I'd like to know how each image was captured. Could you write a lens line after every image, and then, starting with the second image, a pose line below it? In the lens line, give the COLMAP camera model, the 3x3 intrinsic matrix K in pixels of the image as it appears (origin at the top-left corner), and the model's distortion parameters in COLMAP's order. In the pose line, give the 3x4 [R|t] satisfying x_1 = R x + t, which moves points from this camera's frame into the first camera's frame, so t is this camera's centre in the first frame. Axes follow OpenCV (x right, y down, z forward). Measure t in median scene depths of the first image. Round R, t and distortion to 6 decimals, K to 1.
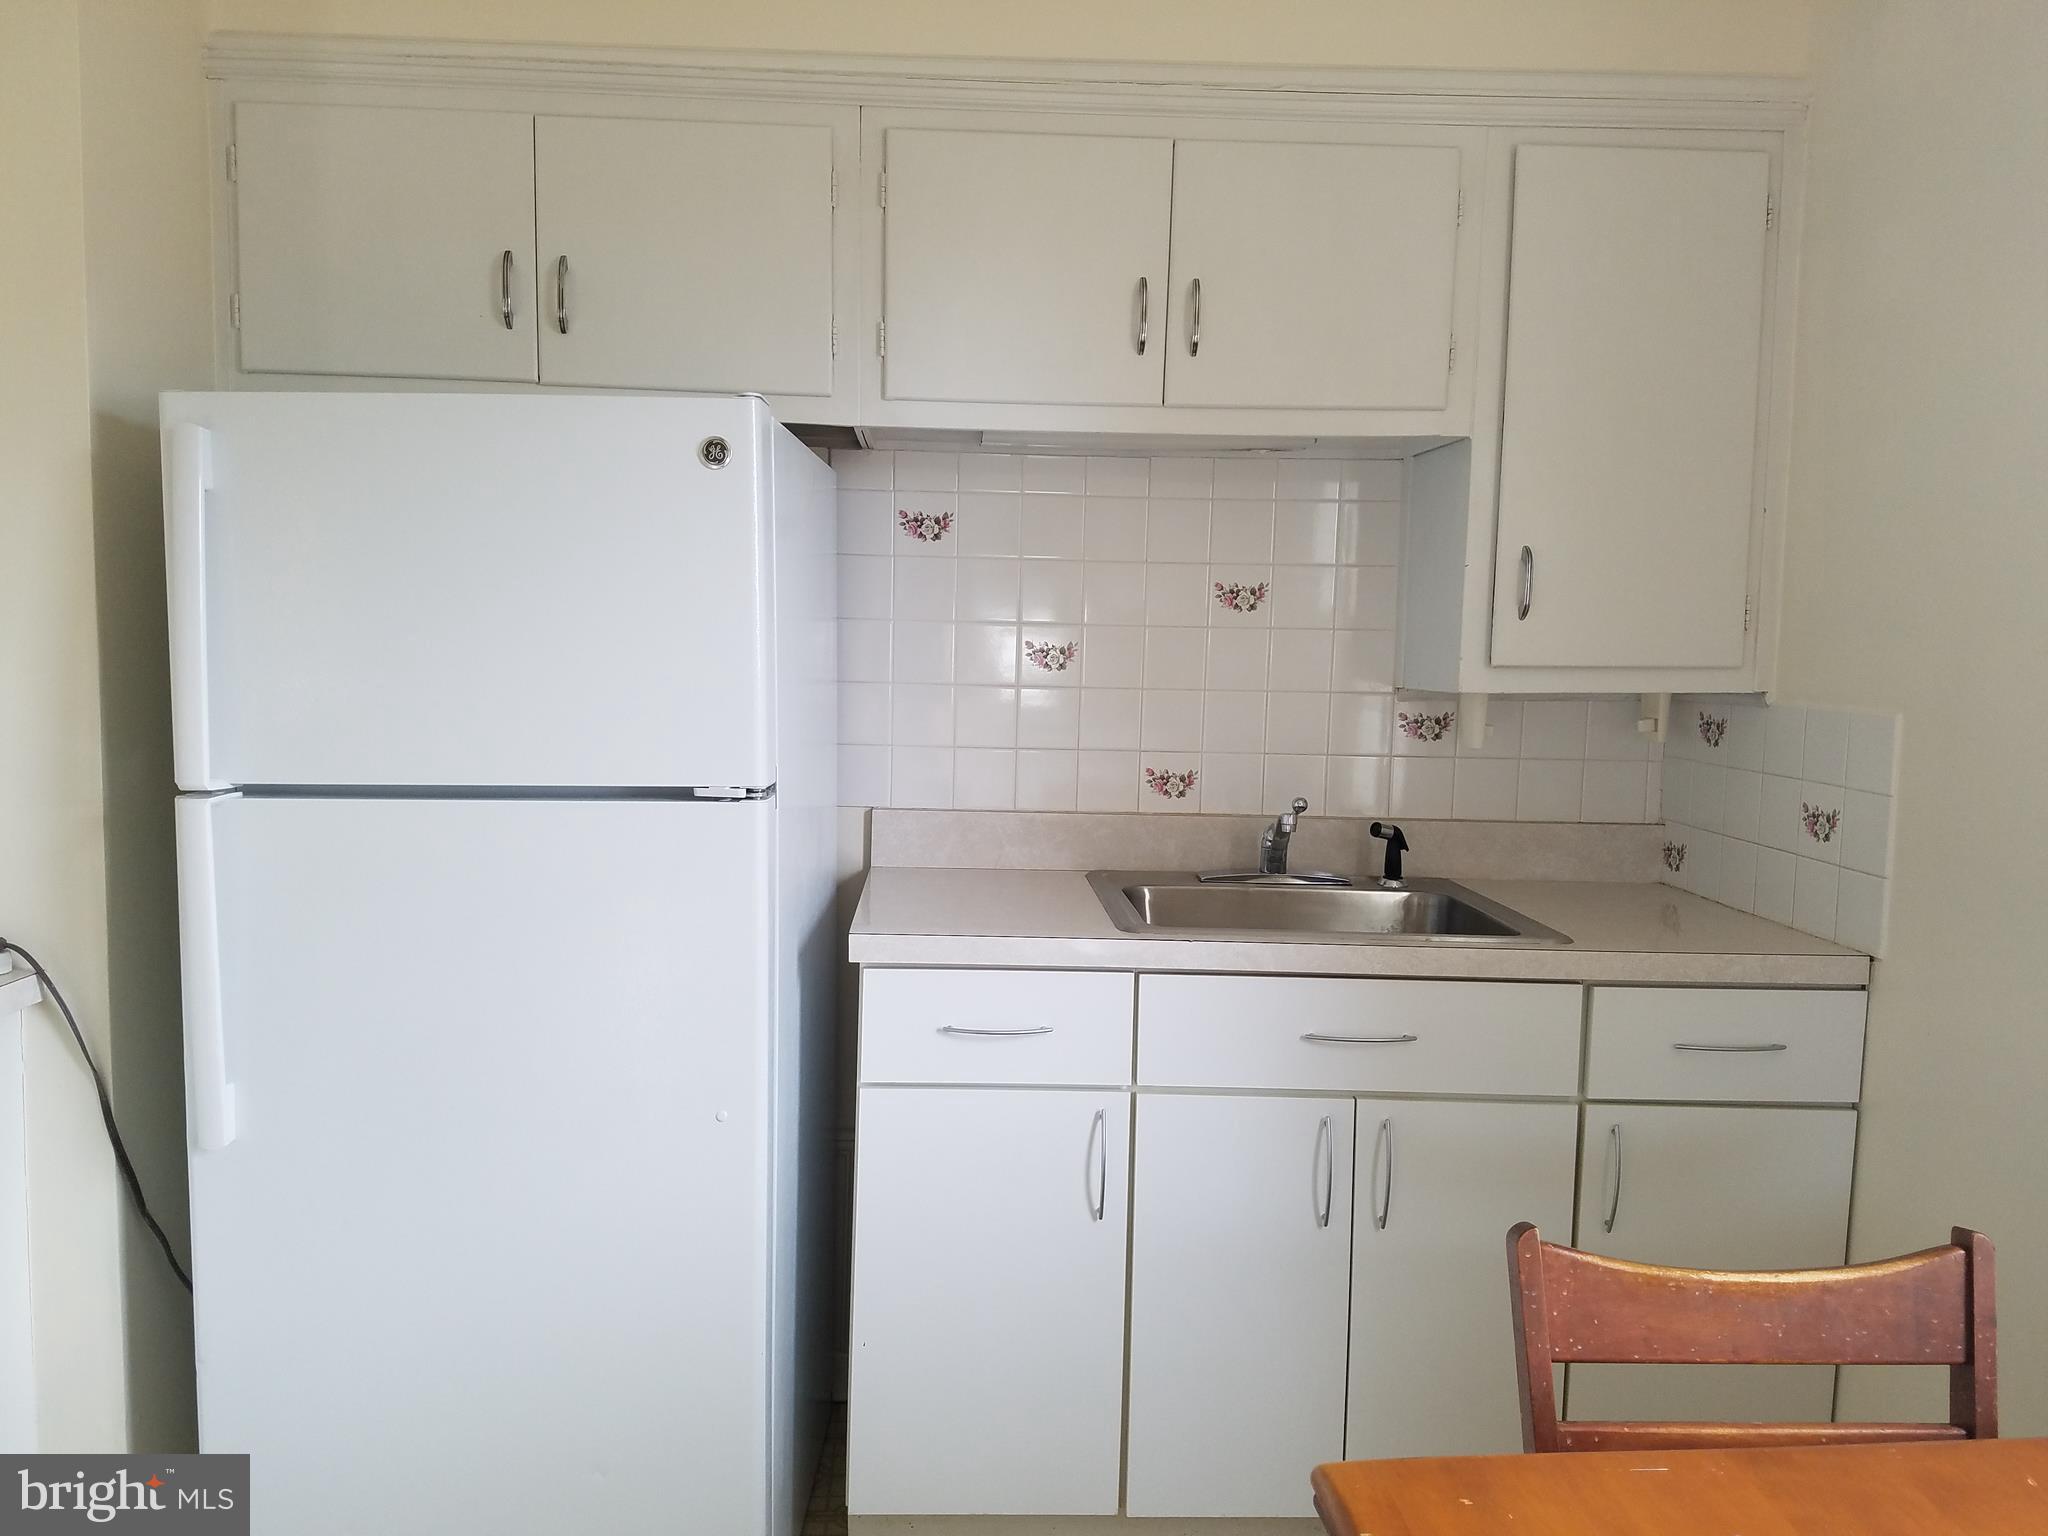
lens RADIAL K [[1552.4, 0, 1028.1], [0, 1552.4, 800.6], [0, 0, 1]] dist [0.188813, -0.266009]
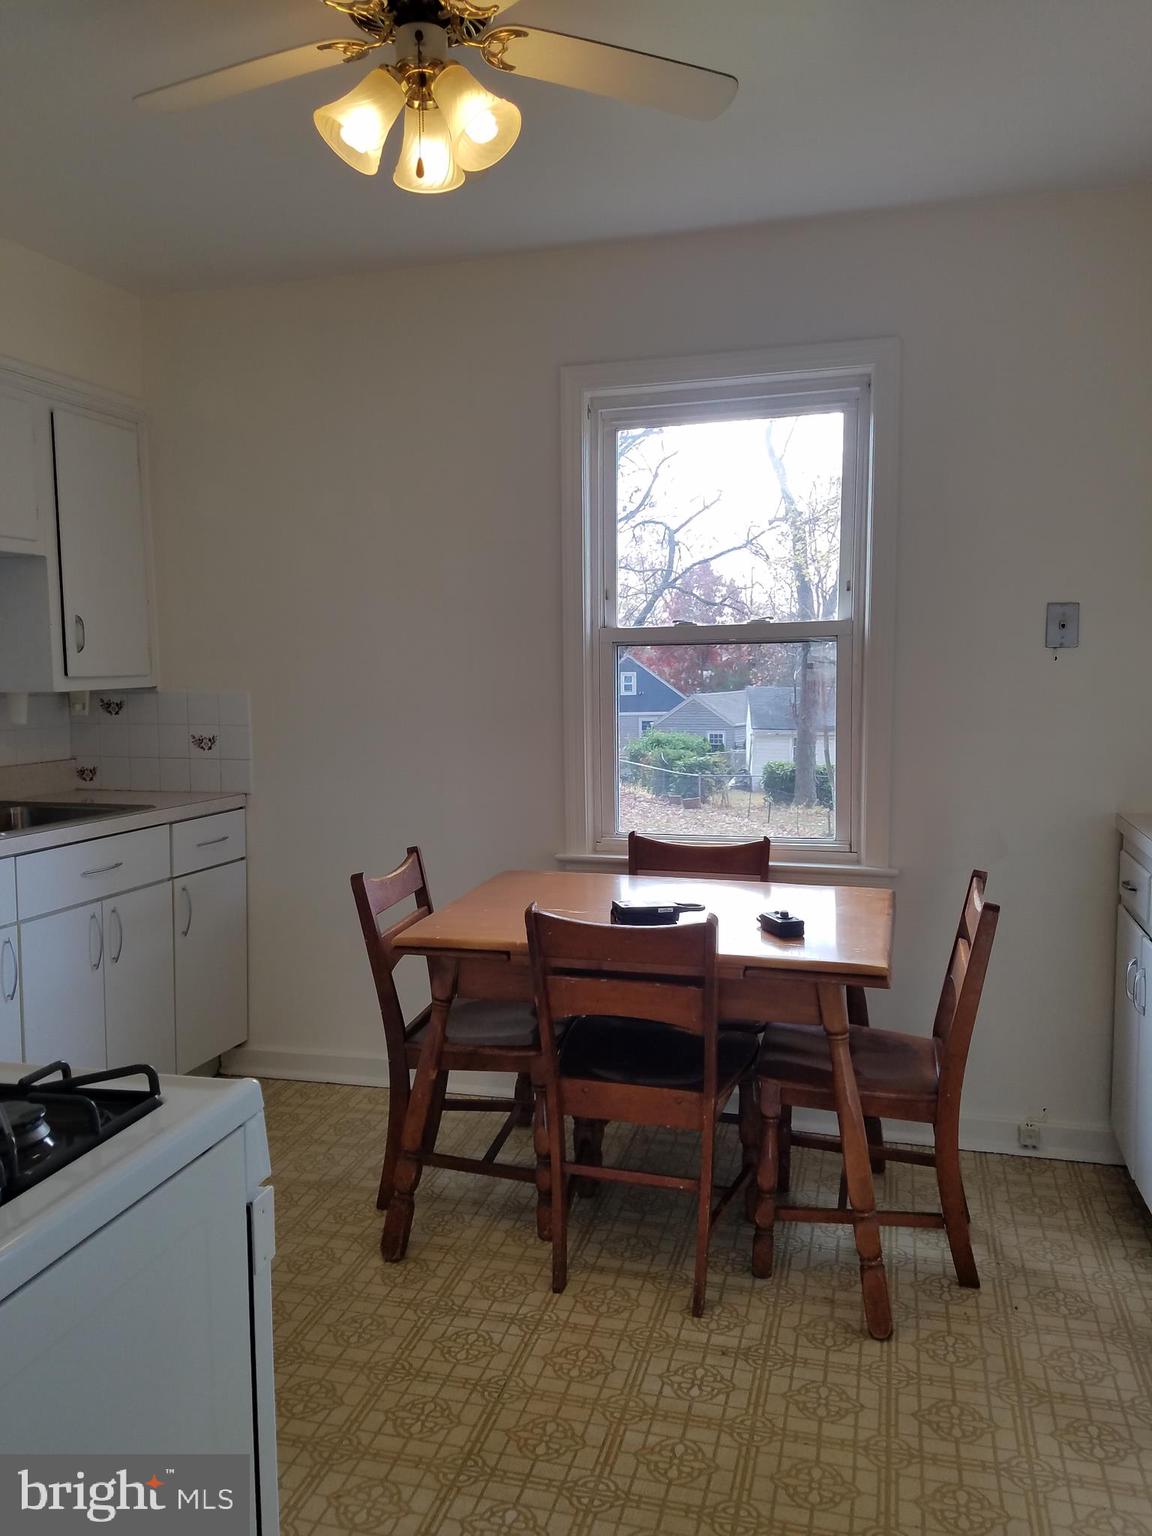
lens RADIAL K [[1164.3, 0, 561.9], [0, 1164.3, 761.1], [0, 0, 1]] dist [0.188813, -0.266009]
pose [[0.319591, -0.099055, 0.942364, -0.758234], [0.113527, 0.991360, 0.065704, -0.009856], [-0.940730, 0.085986, 0.328075, -0.020393]]
